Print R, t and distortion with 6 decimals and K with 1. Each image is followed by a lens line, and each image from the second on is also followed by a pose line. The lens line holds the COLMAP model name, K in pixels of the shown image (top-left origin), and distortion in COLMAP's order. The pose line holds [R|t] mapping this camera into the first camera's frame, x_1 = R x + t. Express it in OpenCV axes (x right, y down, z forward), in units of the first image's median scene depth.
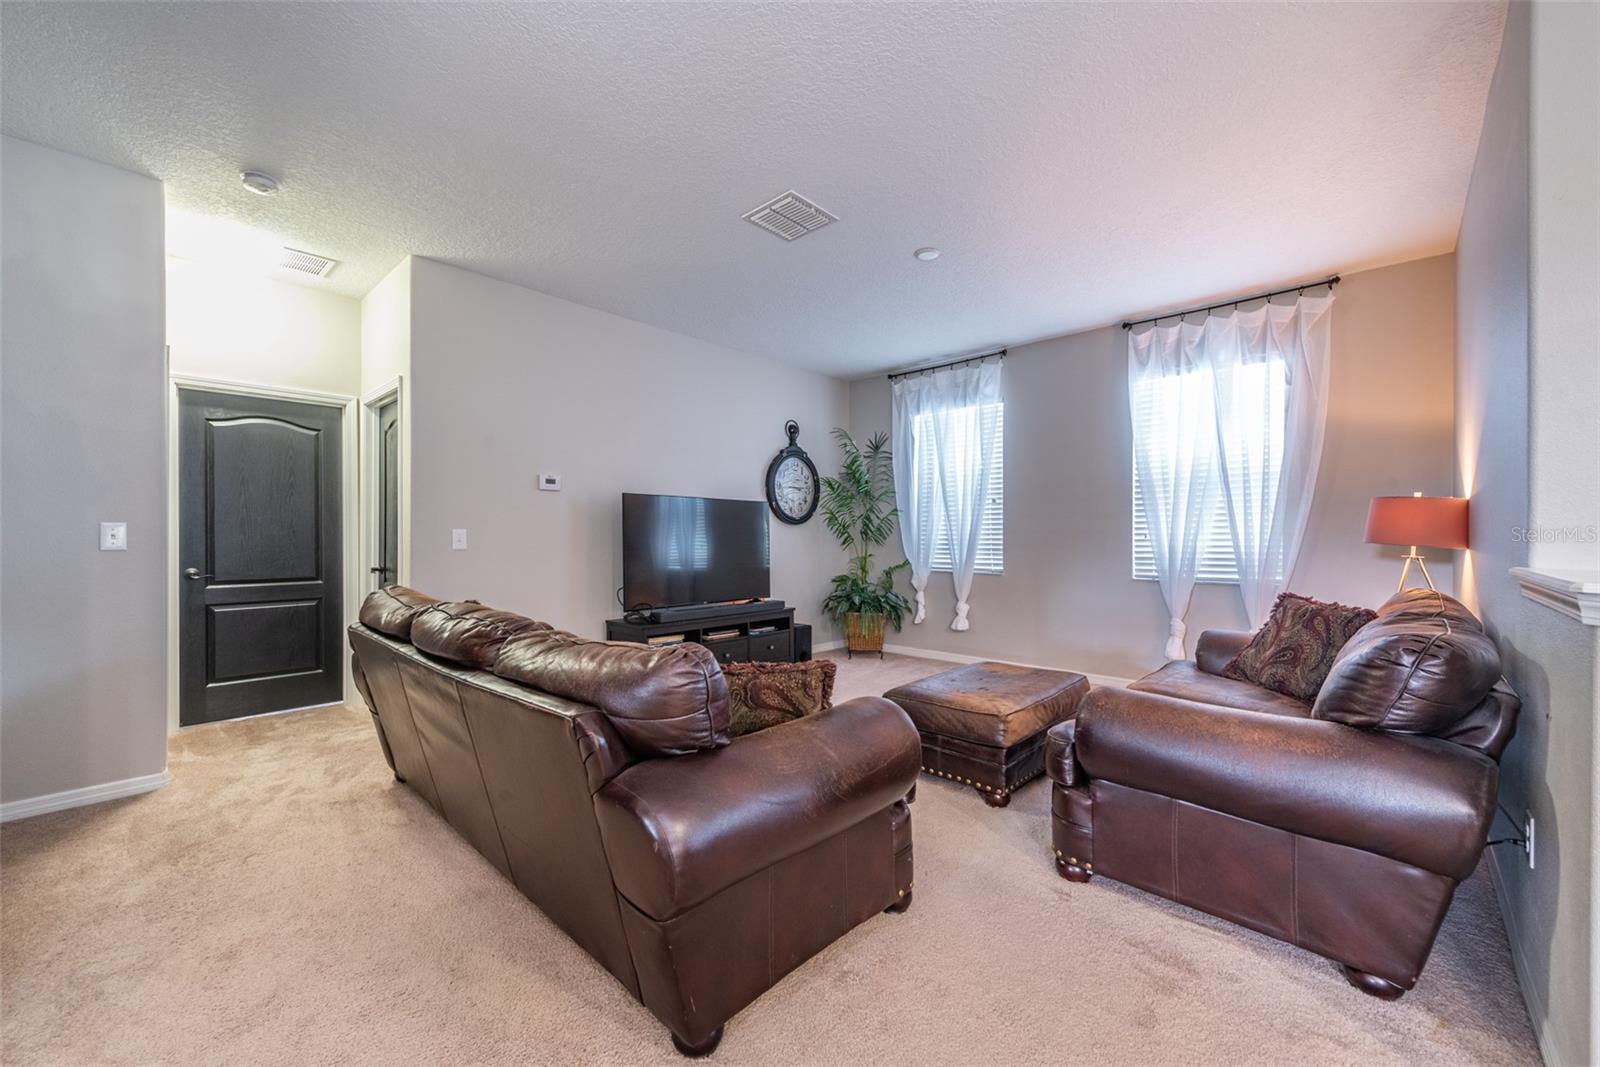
lens RADIAL K [[623.6, 0, 799.9], [0, 623.6, 537.2], [0, 0, 1]] dist [0.011661, -0.005931]
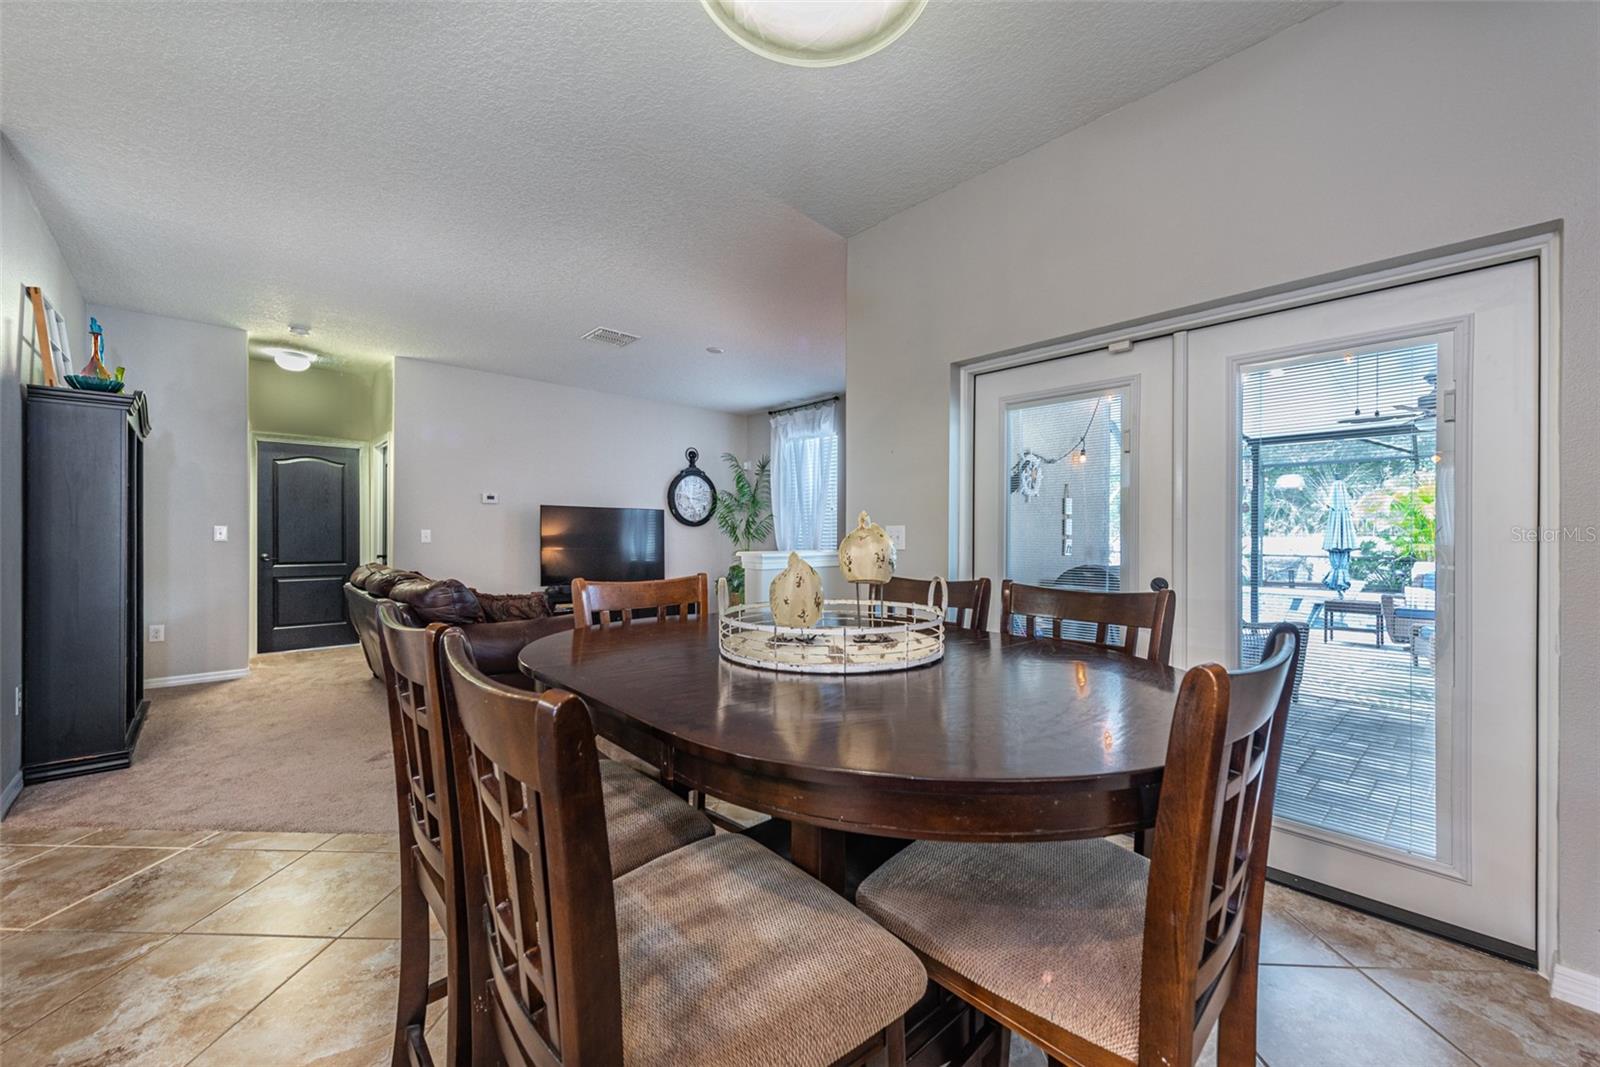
lens RADIAL K [[623.6, 0, 799.9], [0, 623.6, 537.2], [0, 0, 1]] dist [0.011661, -0.005931]
pose [[0.997234, 0.003915, -0.074229, 0.343678], [-0.003885, 0.999992, 0.000552, 0.000956], [0.074230, -0.000262, 0.997241, -0.331535]]
